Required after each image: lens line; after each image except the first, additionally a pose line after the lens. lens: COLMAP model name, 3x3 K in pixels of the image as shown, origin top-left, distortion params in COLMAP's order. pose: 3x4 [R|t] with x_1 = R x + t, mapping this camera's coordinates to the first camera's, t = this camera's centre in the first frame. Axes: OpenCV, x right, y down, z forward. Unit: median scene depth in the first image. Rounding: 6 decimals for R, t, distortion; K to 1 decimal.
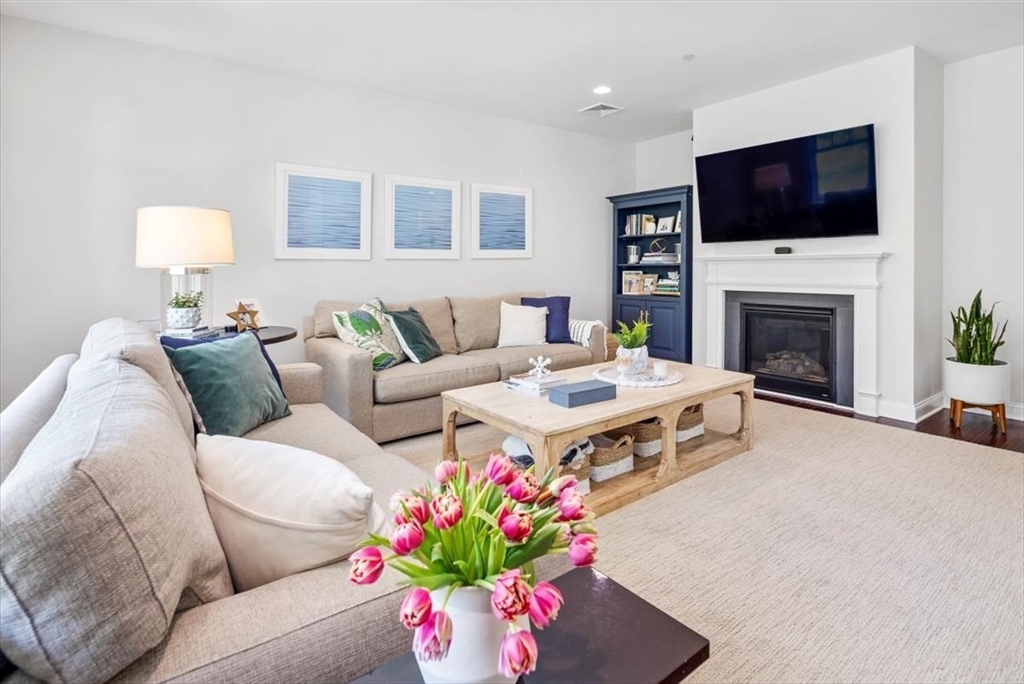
lens RADIAL K [[478.8, 0, 512.3], [0, 478.8, 317.2], [0, 0, 1]] dist [0.001313, -0.000249]
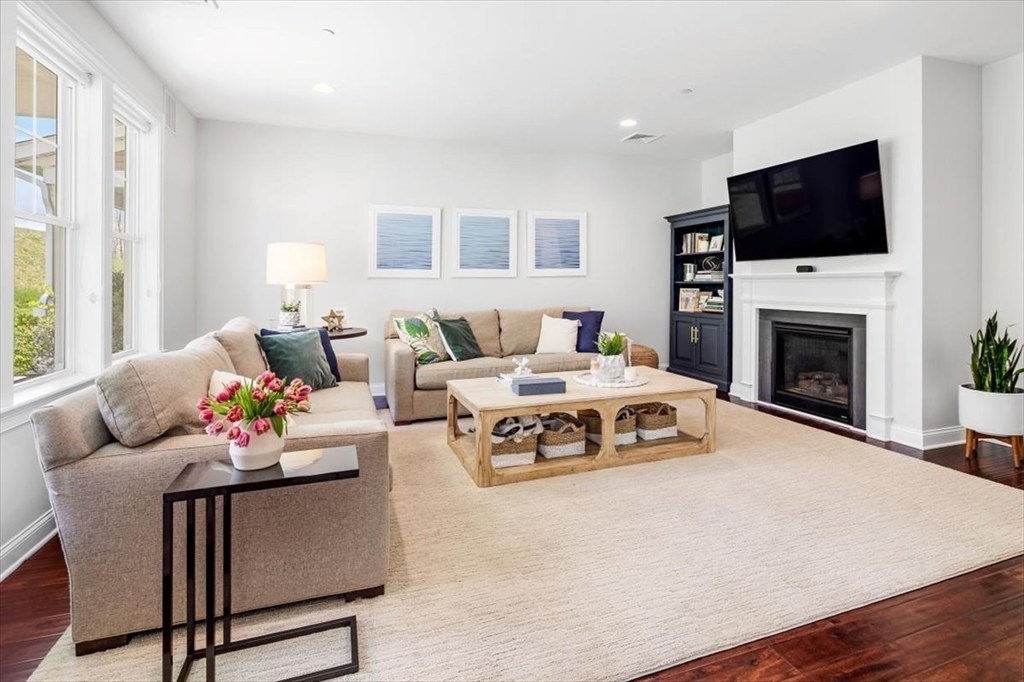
lens RADIAL K [[497.4, 0, 531.4], [0, 497.4, 343.7], [0, 0, 1]] dist [0.001568, 0.000230]
pose [[0.951754, 0.040253, -0.304210, 0.344995], [-0.034657, 0.999116, 0.023775, 0.011232], [0.304898, -0.012085, 0.952308, -0.160031]]
